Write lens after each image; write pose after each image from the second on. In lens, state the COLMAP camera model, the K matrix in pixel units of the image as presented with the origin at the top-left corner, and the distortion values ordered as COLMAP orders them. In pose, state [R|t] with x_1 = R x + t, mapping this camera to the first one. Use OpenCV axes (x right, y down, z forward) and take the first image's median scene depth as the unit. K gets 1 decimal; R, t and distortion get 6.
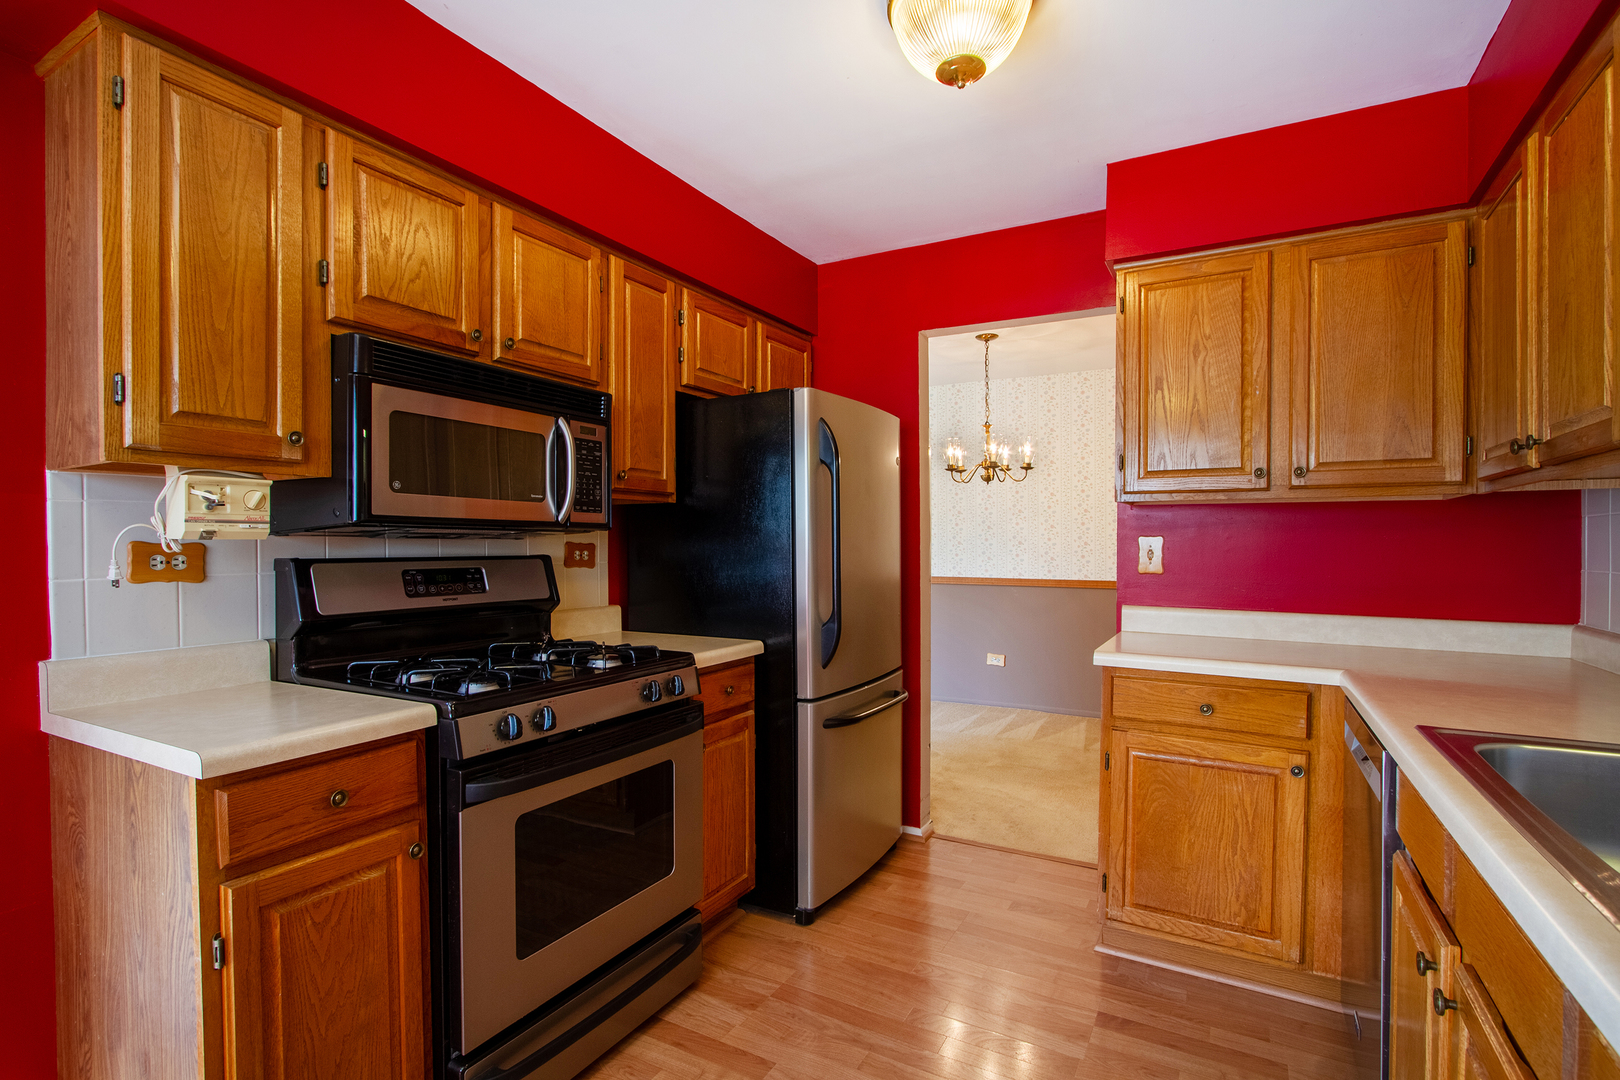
lens RADIAL K [[750.6, 0, 813.2], [0, 750.6, 549.5], [0, 0, 1]] dist [0.007015, -0.000895]
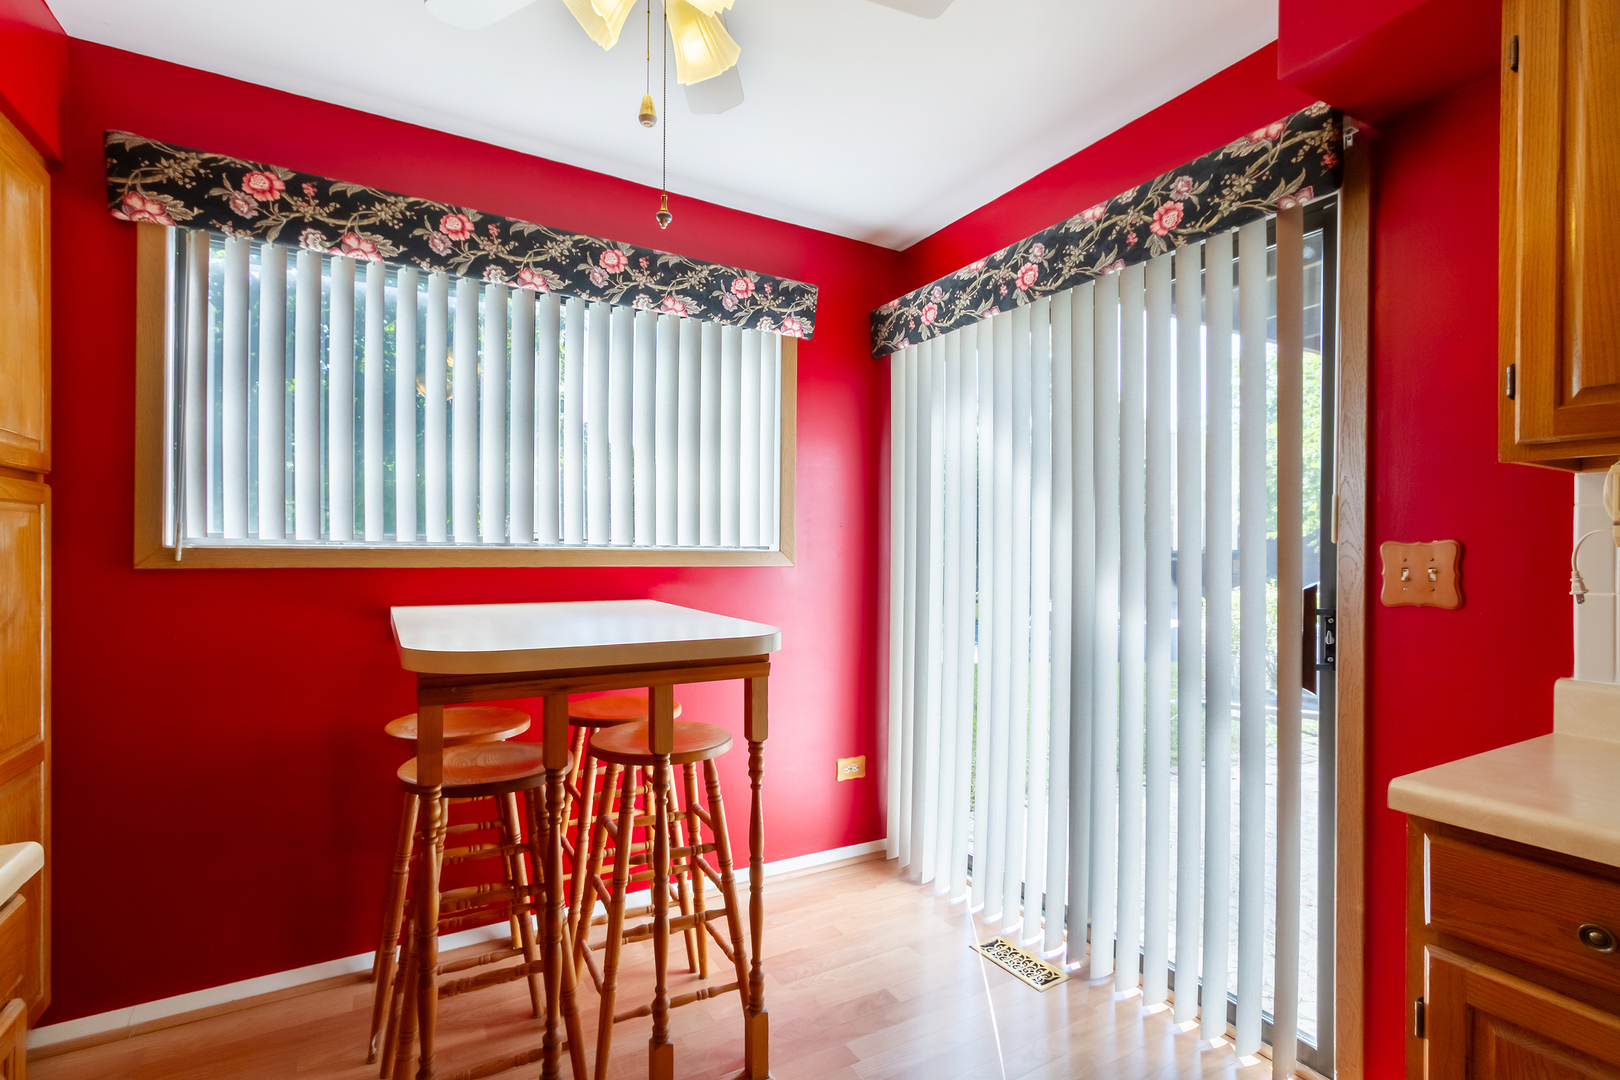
lens RADIAL K [[750.6, 0, 813.3], [0, 750.6, 550.4], [0, 0, 1]] dist [0.007015, -0.000895]
pose [[-0.522497, -0.001059, -0.852640, 0.276610], [-0.012982, 0.999893, 0.006713, -0.005012], [0.852542, 0.014577, -0.522455, 0.710997]]
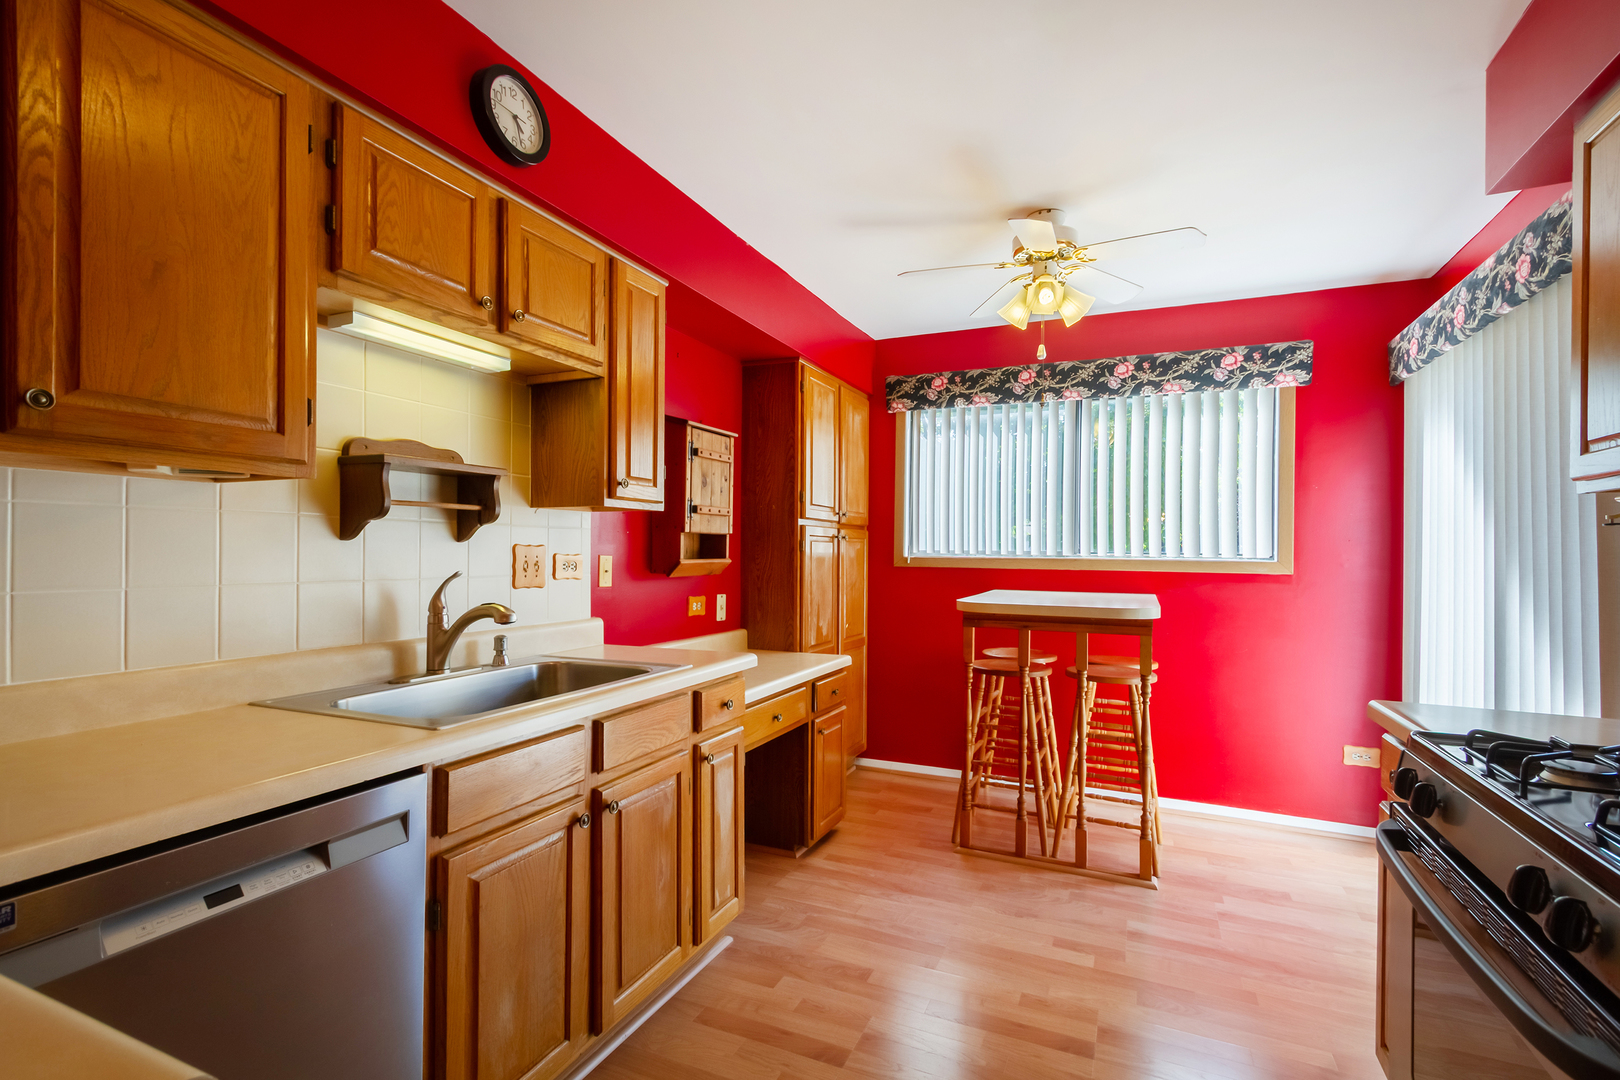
lens RADIAL K [[750.6, 0, 806.9], [0, 750.6, 549.6], [0, 0, 1]] dist [0.007015, -0.000895]
pose [[-0.995528, -0.011447, -0.093773, 0.356005], [-0.011276, 0.999934, -0.002351, -0.004818], [0.093793, -0.001283, -0.995591, 1.561886]]
